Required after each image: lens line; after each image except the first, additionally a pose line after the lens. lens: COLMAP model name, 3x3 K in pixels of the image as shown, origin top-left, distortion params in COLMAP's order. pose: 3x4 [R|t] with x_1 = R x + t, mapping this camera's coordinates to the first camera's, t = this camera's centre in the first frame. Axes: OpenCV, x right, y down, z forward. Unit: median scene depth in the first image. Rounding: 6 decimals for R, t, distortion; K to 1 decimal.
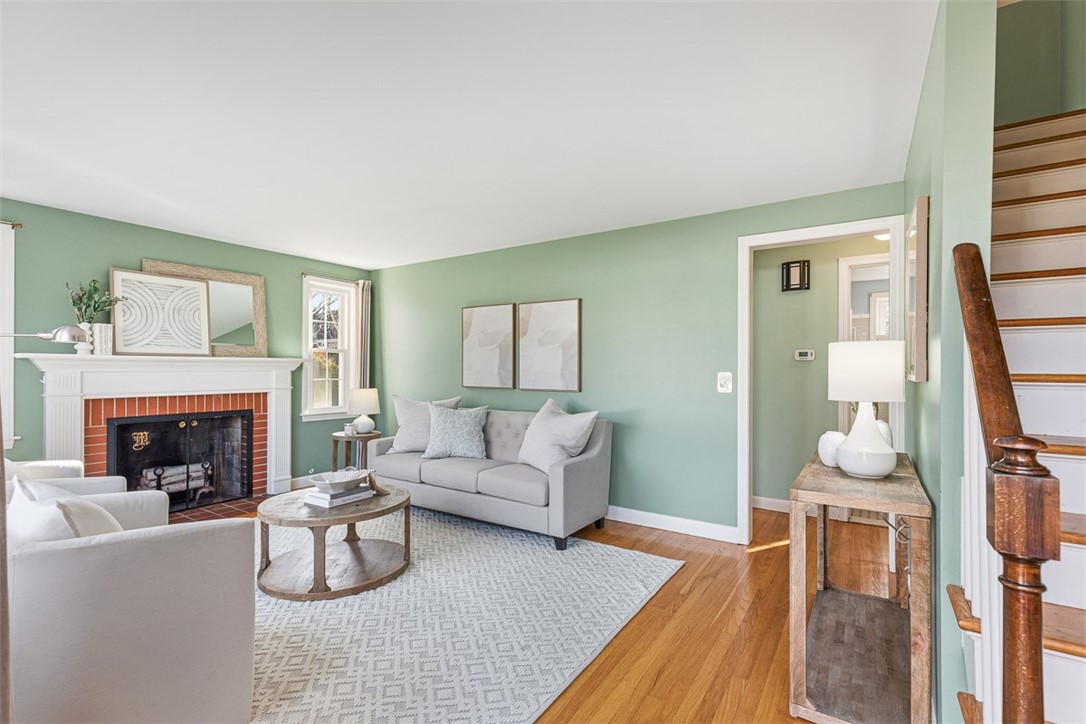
lens RADIAL K [[493.8, 0, 544.2], [0, 493.8, 368.8], [0, 0, 1]] dist [0.012871, -0.002835]
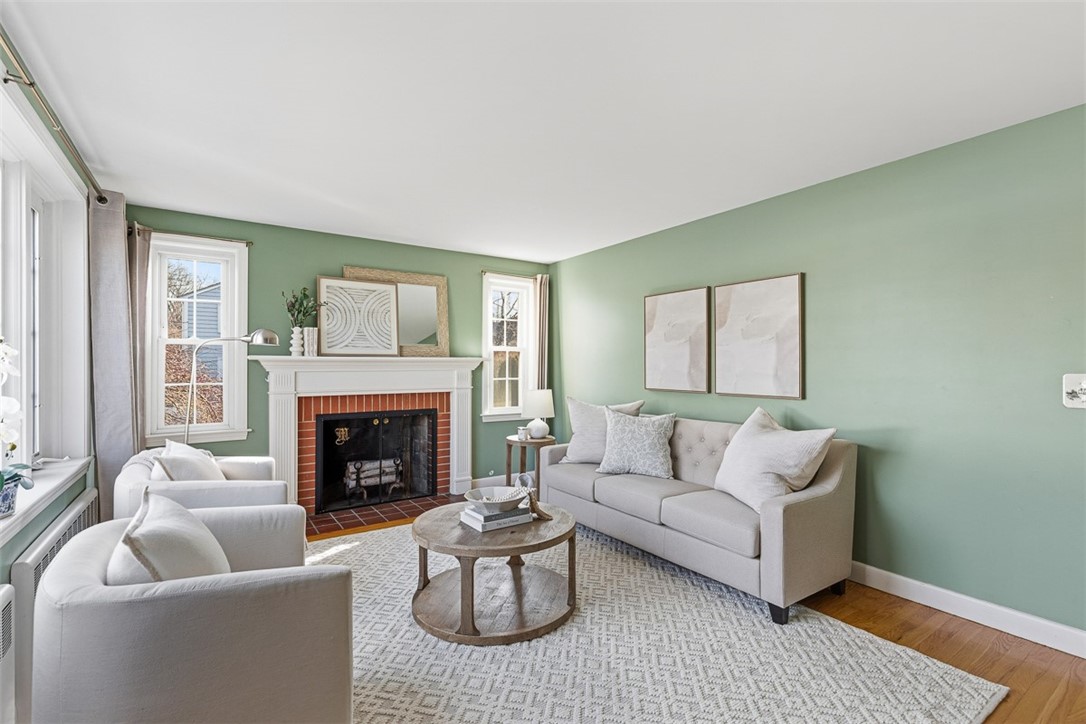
lens RADIAL K [[493.8, 0, 544.8], [0, 493.8, 363.4], [0, 0, 1]] dist [0.012871, -0.002835]
pose [[0.927347, -0.005261, -0.374165, -0.008428], [0.003092, 0.999975, -0.006397, -0.003668], [0.374189, 0.004776, 0.927340, 0.176220]]
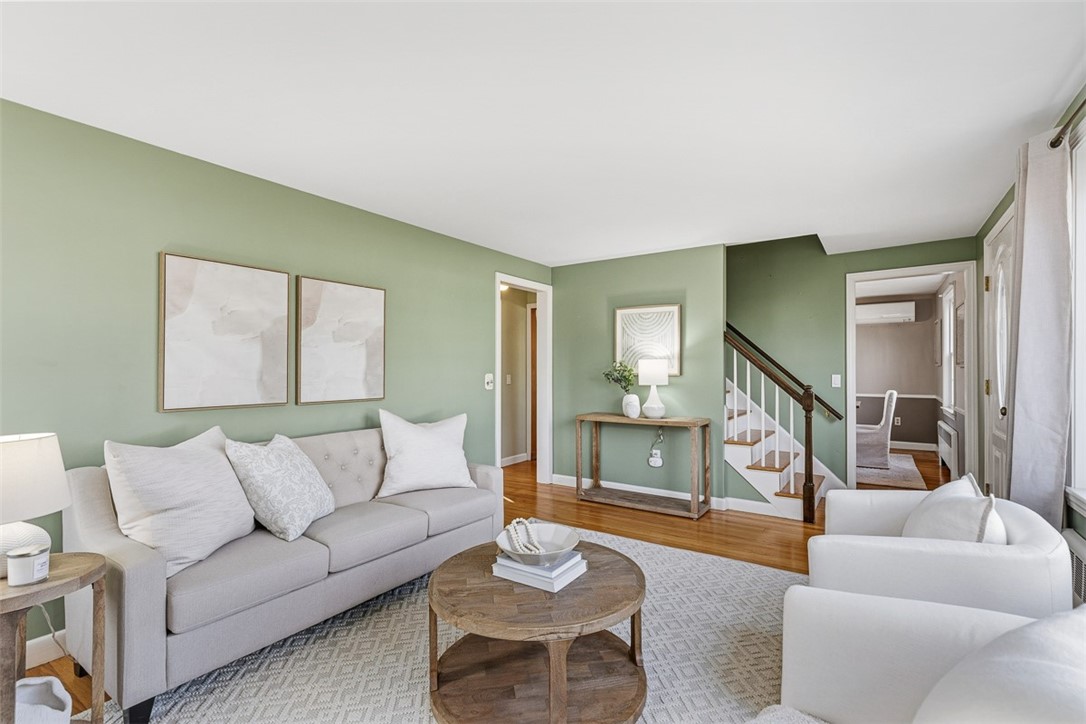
lens RADIAL K [[493.8, 0, 547.2], [0, 493.8, 364.5], [0, 0, 1]] dist [0.012871, -0.002835]
pose [[0.006443, 0.004217, 0.999970, -0.829220], [0.000292, 0.999991, -0.004219, -0.010353], [-0.999979, 0.000320, 0.006442, 0.757450]]
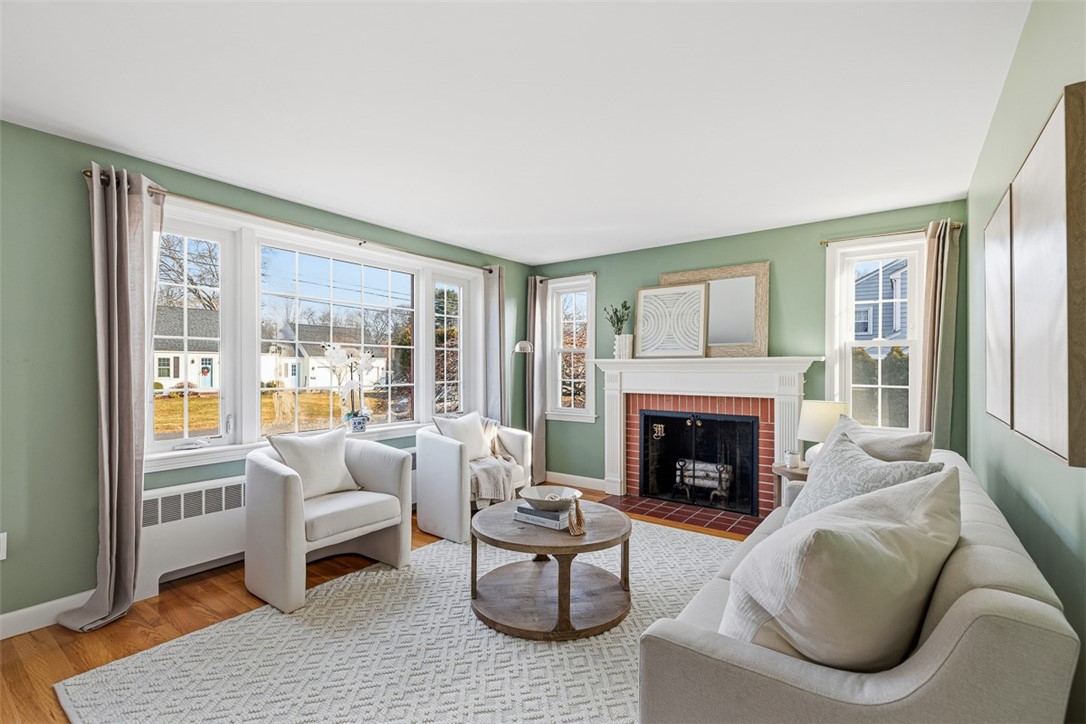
lens RADIAL K [[493.8, 0, 544.7], [0, 493.8, 365.8], [0, 0, 1]] dist [0.012871, -0.002835]
pose [[-0.056045, -0.004447, -0.998418, 0.358879], [-0.000767, 0.999990, -0.004411, -0.004231], [0.998428, 0.000518, -0.056048, 0.798303]]
